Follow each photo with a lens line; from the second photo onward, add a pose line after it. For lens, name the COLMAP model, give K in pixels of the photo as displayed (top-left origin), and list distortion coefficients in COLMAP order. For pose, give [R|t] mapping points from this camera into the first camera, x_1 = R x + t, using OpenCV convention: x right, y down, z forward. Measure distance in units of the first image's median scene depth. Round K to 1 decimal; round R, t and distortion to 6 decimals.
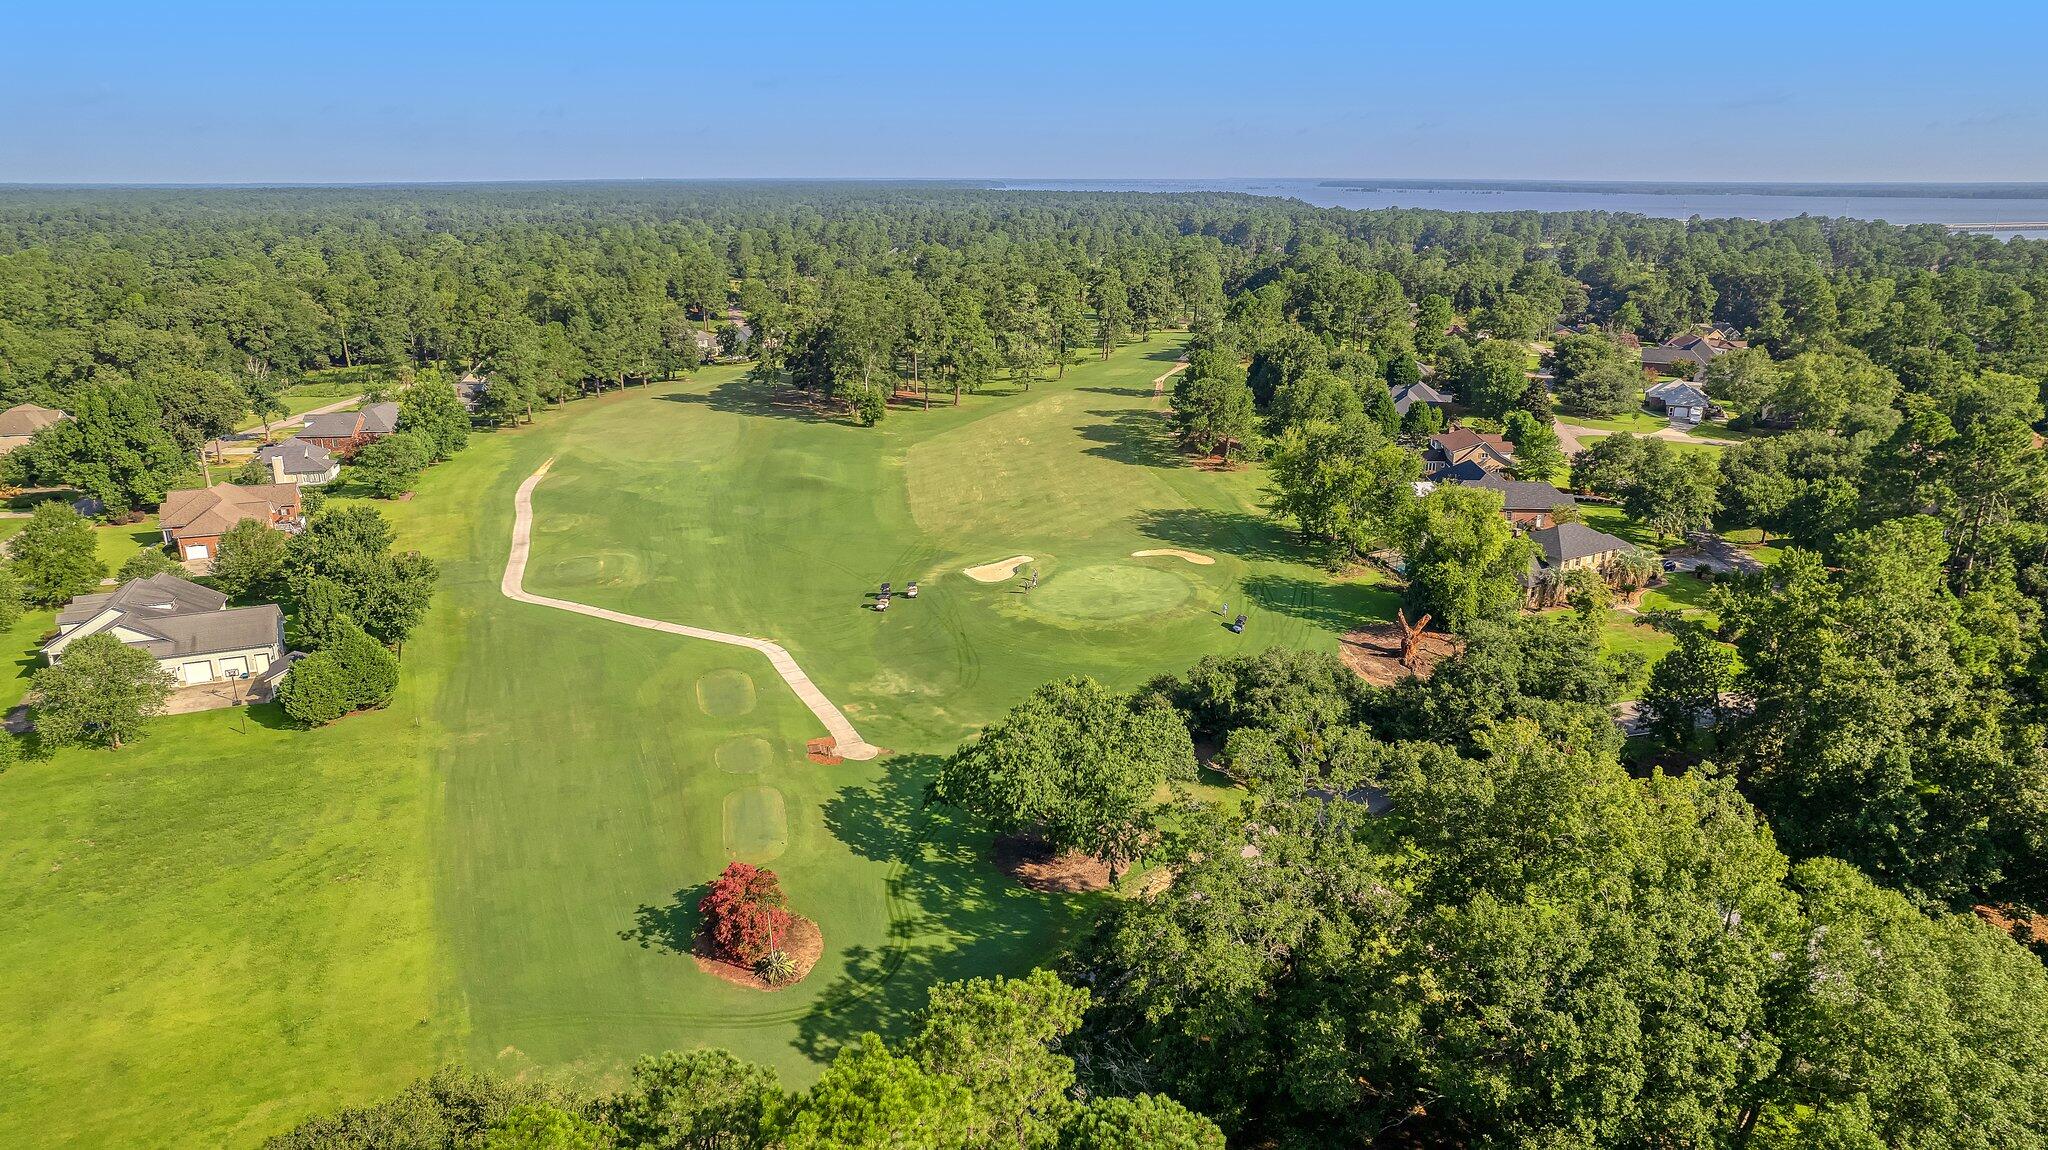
lens RADIAL K [[1338.0, 0, 1024.0], [0, 1338.0, 575.0], [0, 0, 1]] dist [-0.058662, 0.001839]
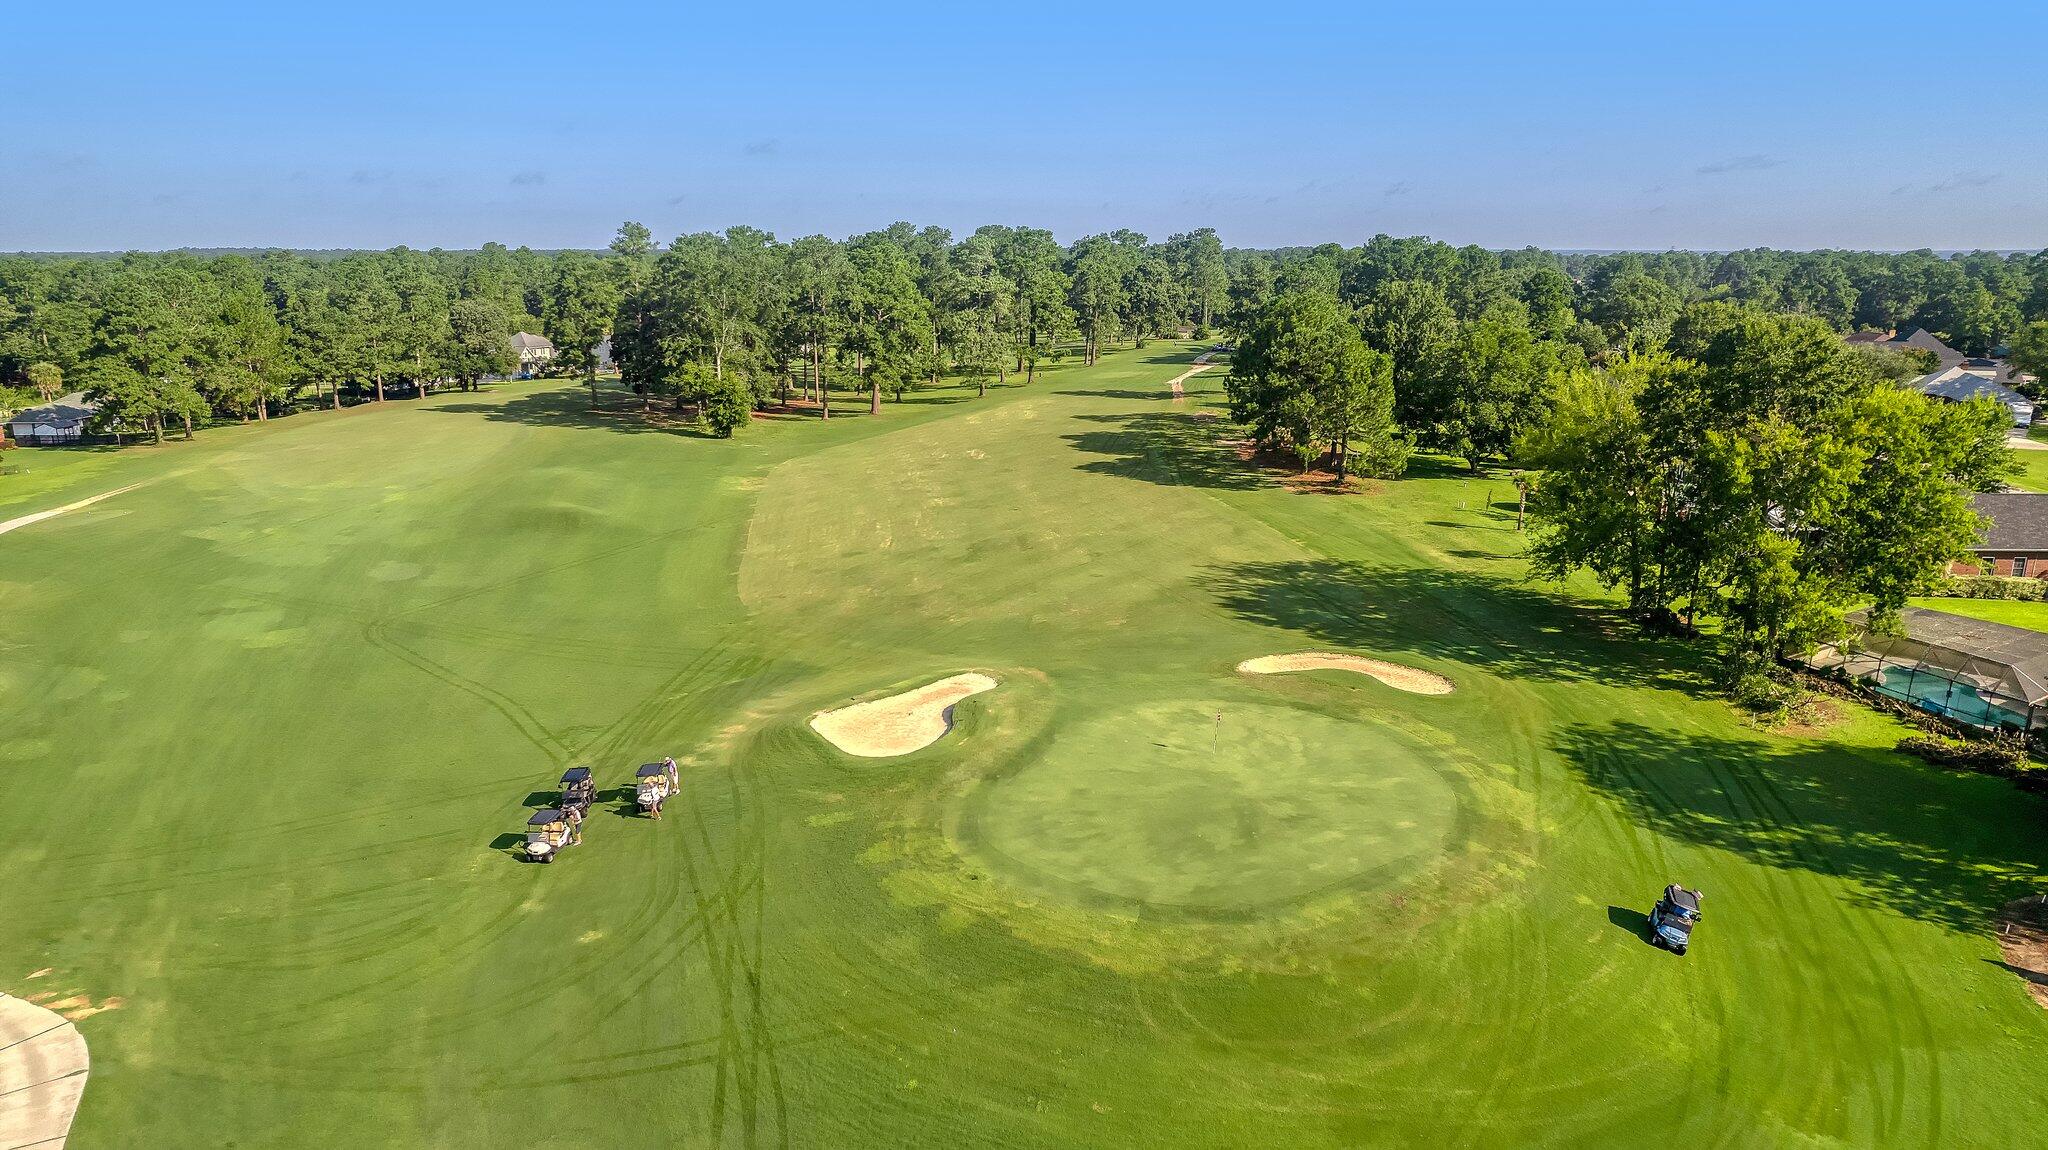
lens RADIAL K [[1338.0, 0, 1024.0], [0, 1338.0, 575.0], [0, 0, 1]] dist [-0.058662, 0.001839]
pose [[0.999477, -0.008771, 0.031117, 0.002907], [0.010353, 0.998642, -0.051059, -0.019862], [-0.030627, 0.051354, 0.998211, 0.500779]]
